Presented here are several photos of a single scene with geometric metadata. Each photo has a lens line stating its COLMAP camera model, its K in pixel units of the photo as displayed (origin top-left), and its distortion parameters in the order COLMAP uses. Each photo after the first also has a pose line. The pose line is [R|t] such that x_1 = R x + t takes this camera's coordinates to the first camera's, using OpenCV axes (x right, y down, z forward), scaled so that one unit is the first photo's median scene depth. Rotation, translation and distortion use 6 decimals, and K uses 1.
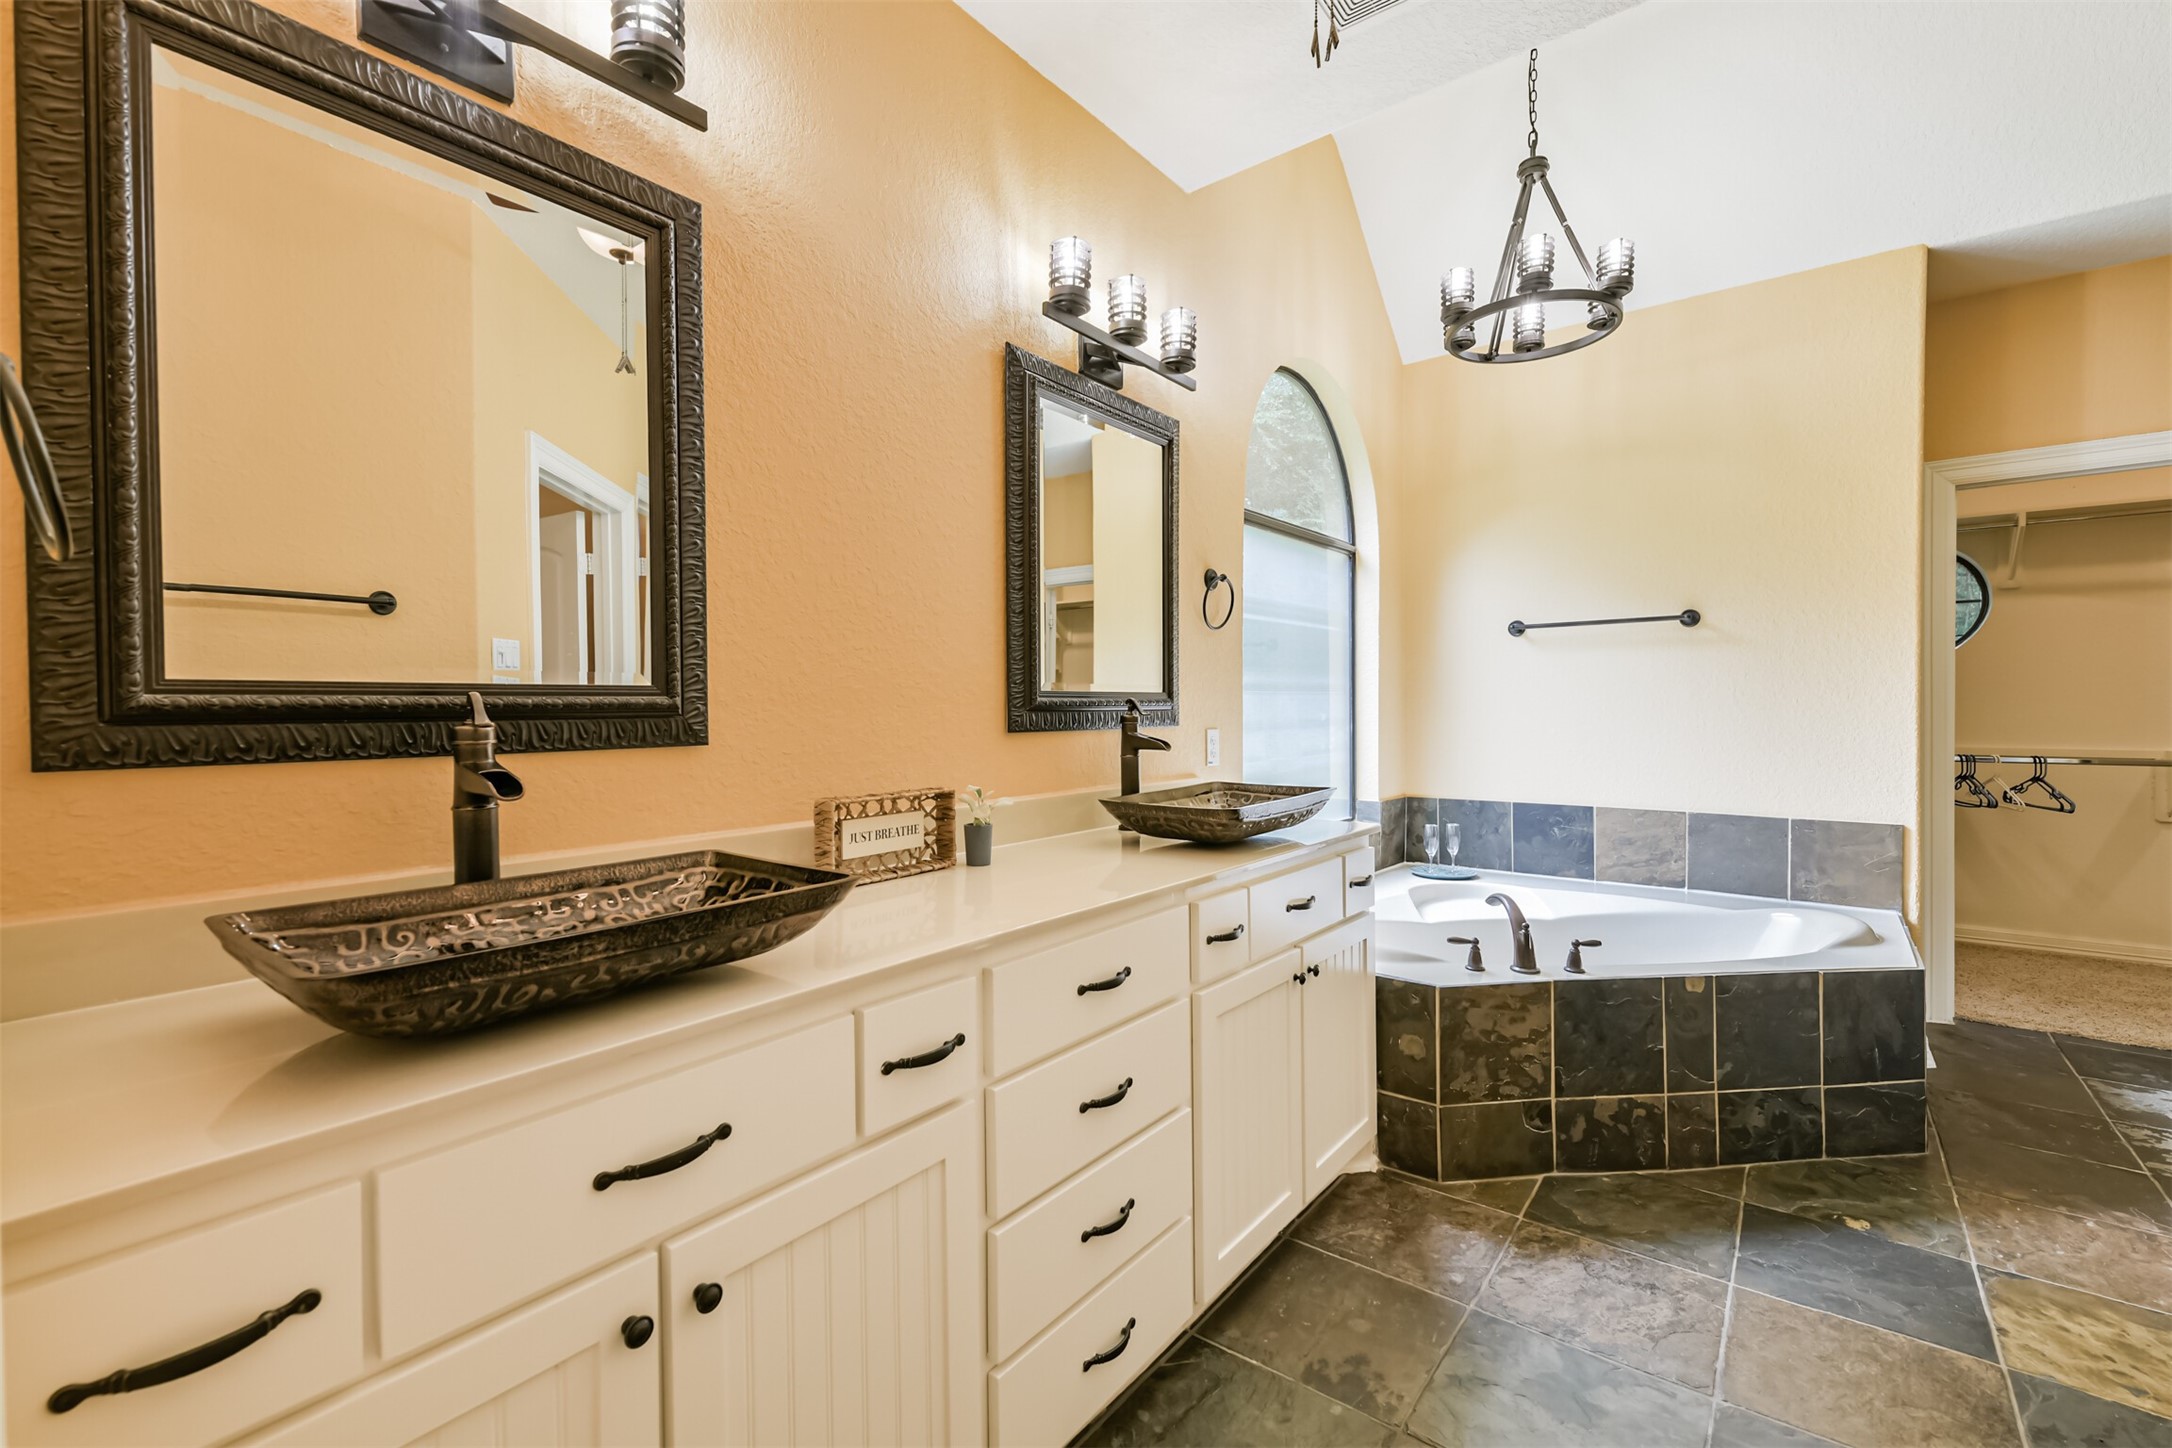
lens RADIAL K [[932.0, 0, 1138.4], [0, 932.0, 720.2], [0, 0, 1]] dist [-0.002008, -0.000210]
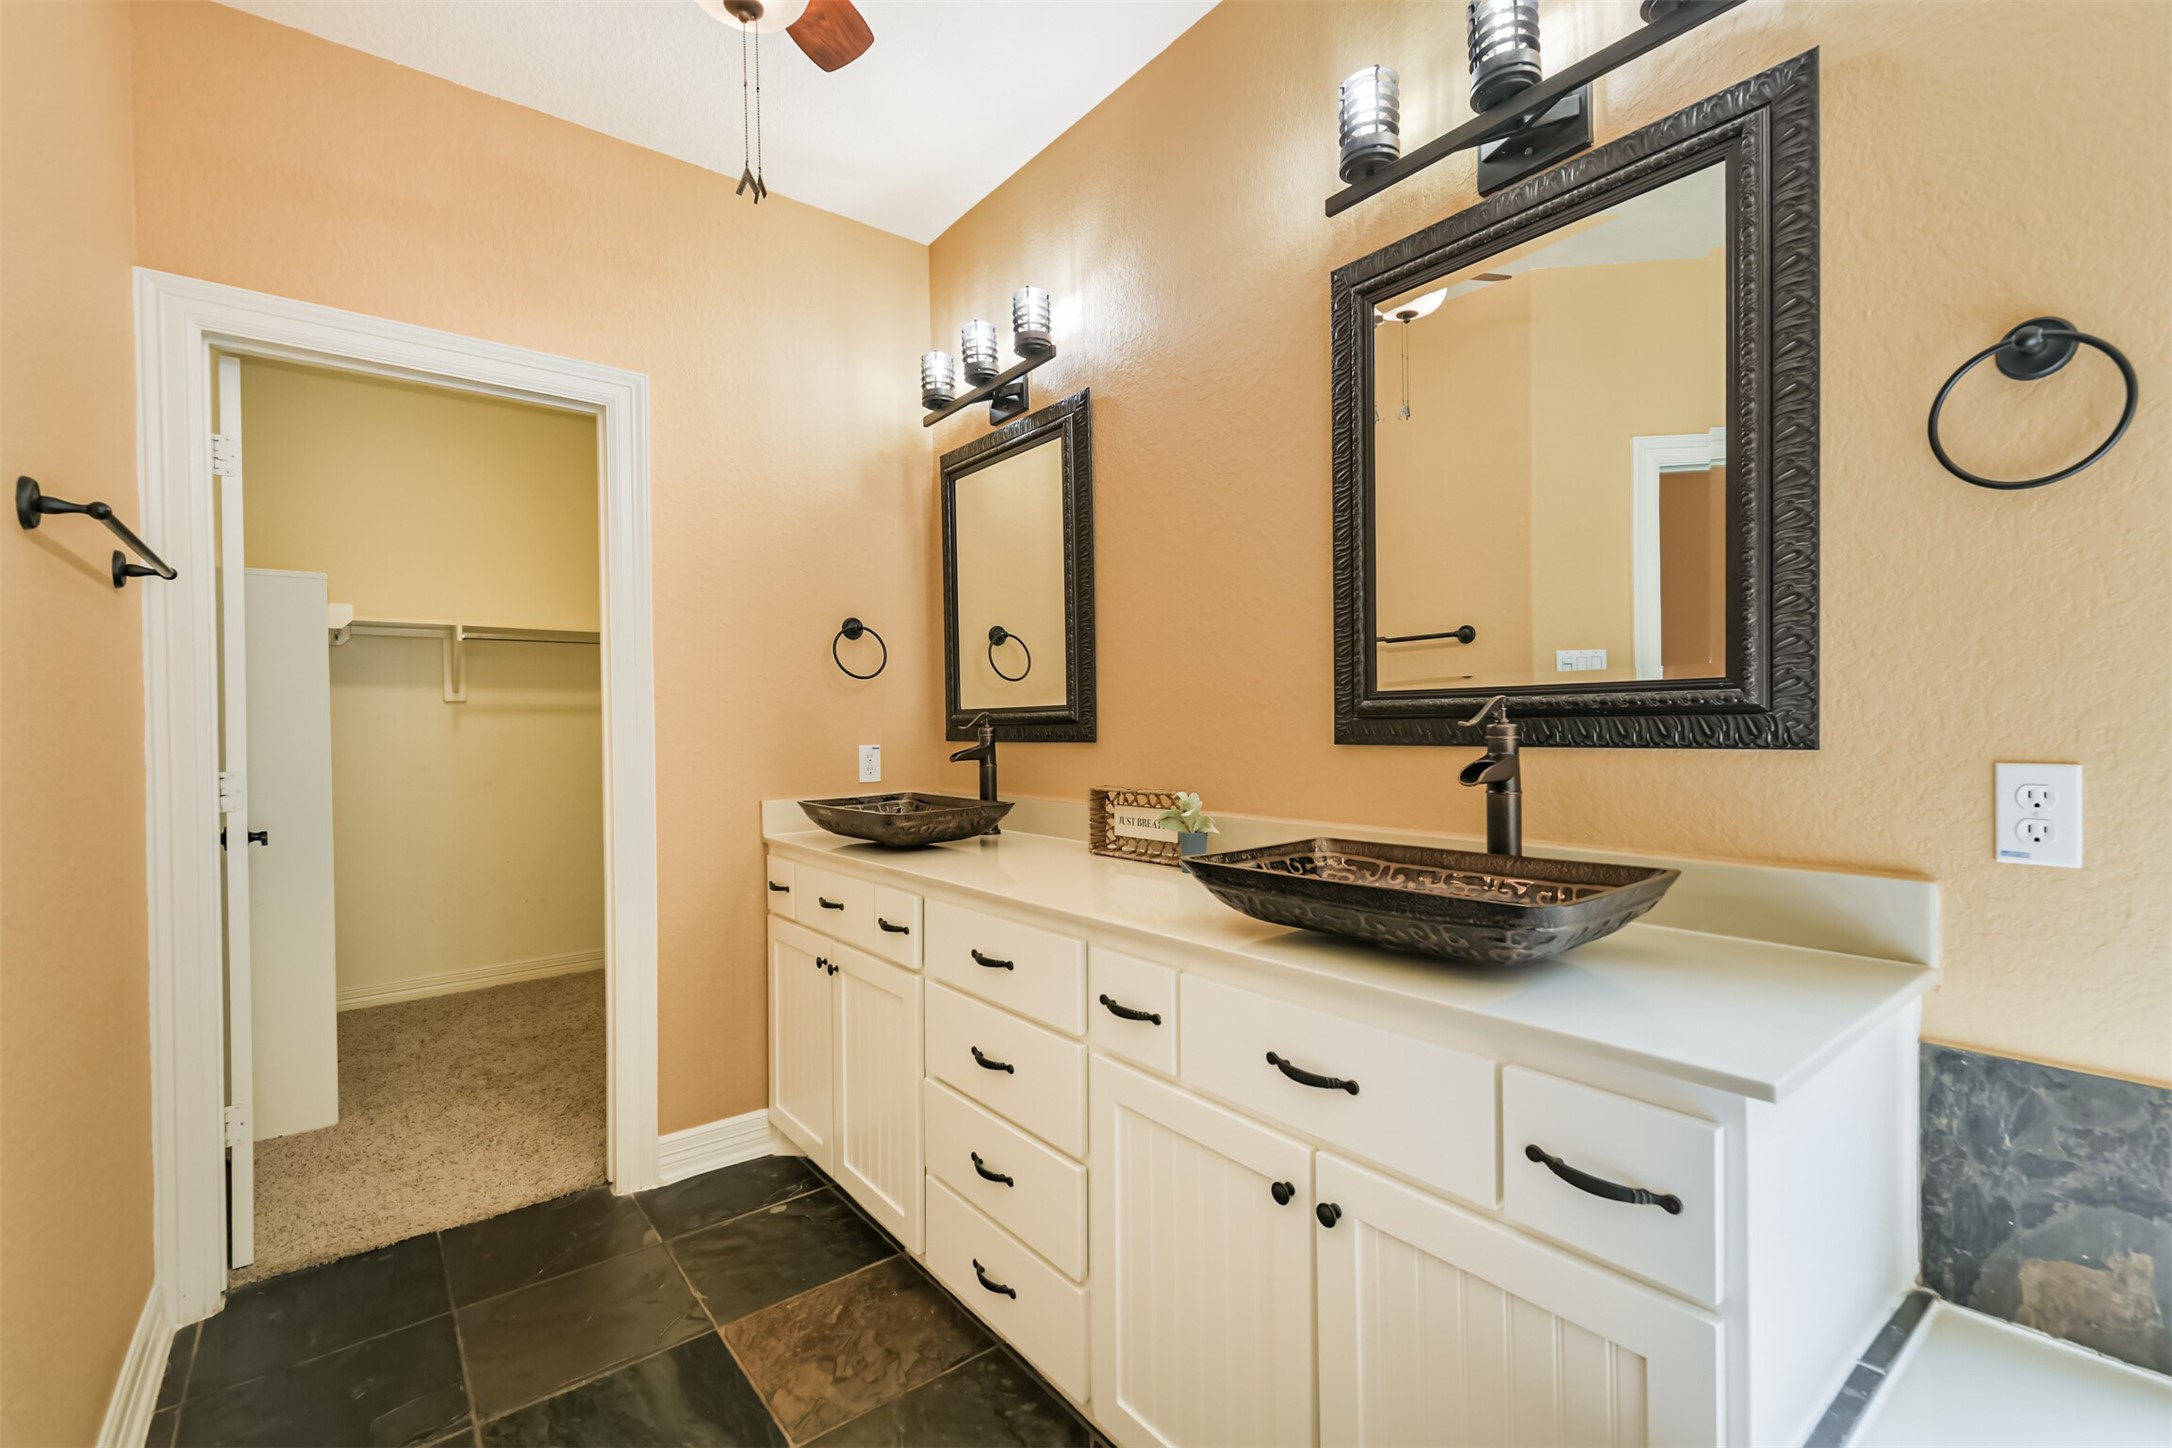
lens RADIAL K [[927.5, 0, 1091.1], [0, 927.5, 731.9], [0, 0, 1]] dist [0.021202, -0.007355]
pose [[-0.262240, 0.028710, -0.964576, 0.605239], [0.008271, 0.999587, 0.027504, -0.019733], [0.964967, -0.000766, -0.262369, 0.834491]]
